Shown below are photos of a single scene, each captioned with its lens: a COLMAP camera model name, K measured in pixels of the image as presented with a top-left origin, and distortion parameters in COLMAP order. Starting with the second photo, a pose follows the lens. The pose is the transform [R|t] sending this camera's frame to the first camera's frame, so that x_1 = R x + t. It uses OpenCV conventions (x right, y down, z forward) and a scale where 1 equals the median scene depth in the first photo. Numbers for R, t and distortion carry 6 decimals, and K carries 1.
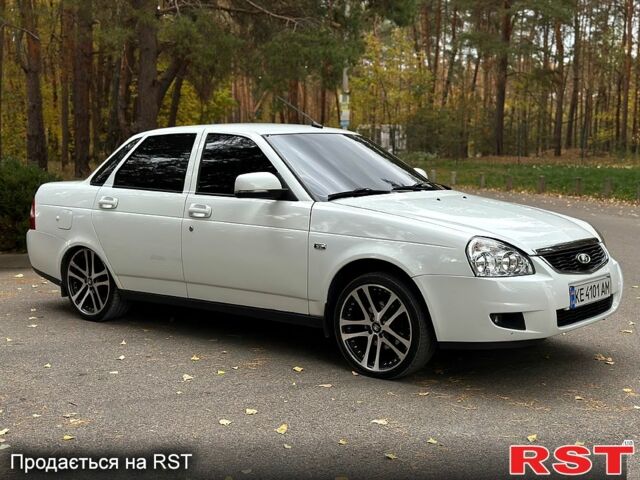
lens RADIAL K [[898.9, 0, 320.0], [0, 898.9, 240.0], [0, 0, 1]] dist [0.131438, 0.013994]
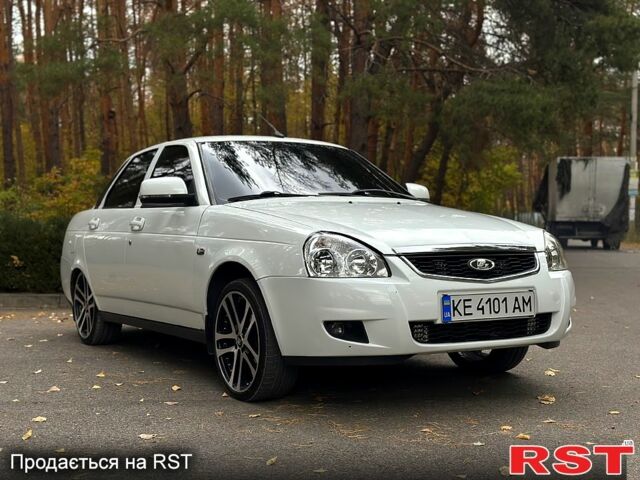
lens RADIAL K [[898.9, 0, 320.0], [0, 898.9, 240.0], [0, 0, 1]] dist [0.131438, 0.013994]
pose [[0.941056, -0.005793, -0.338201, 0.423546], [-0.024467, 0.996068, -0.085144, 0.070127], [0.337365, 0.088401, 0.937214, 0.191391]]
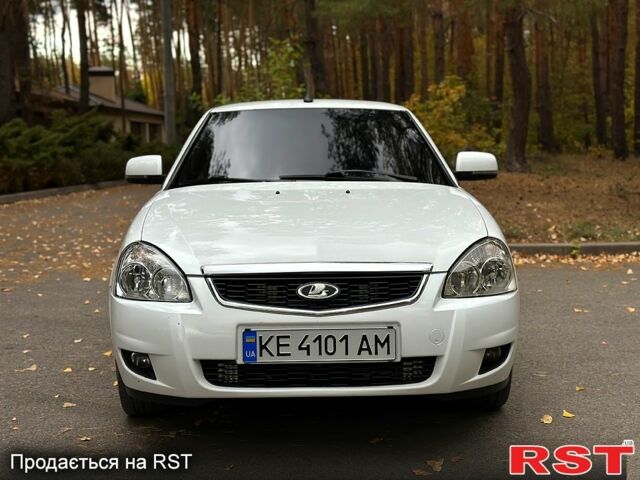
lens RADIAL K [[898.9, 0, 320.0], [0, 898.9, 240.0], [0, 0, 1]] dist [0.131438, 0.013994]
pose [[0.648078, 0.070362, -0.758317, 0.759241], [-0.062712, 0.997272, 0.038939, -0.039650], [0.758988, 0.022320, 0.650722, 0.585934]]
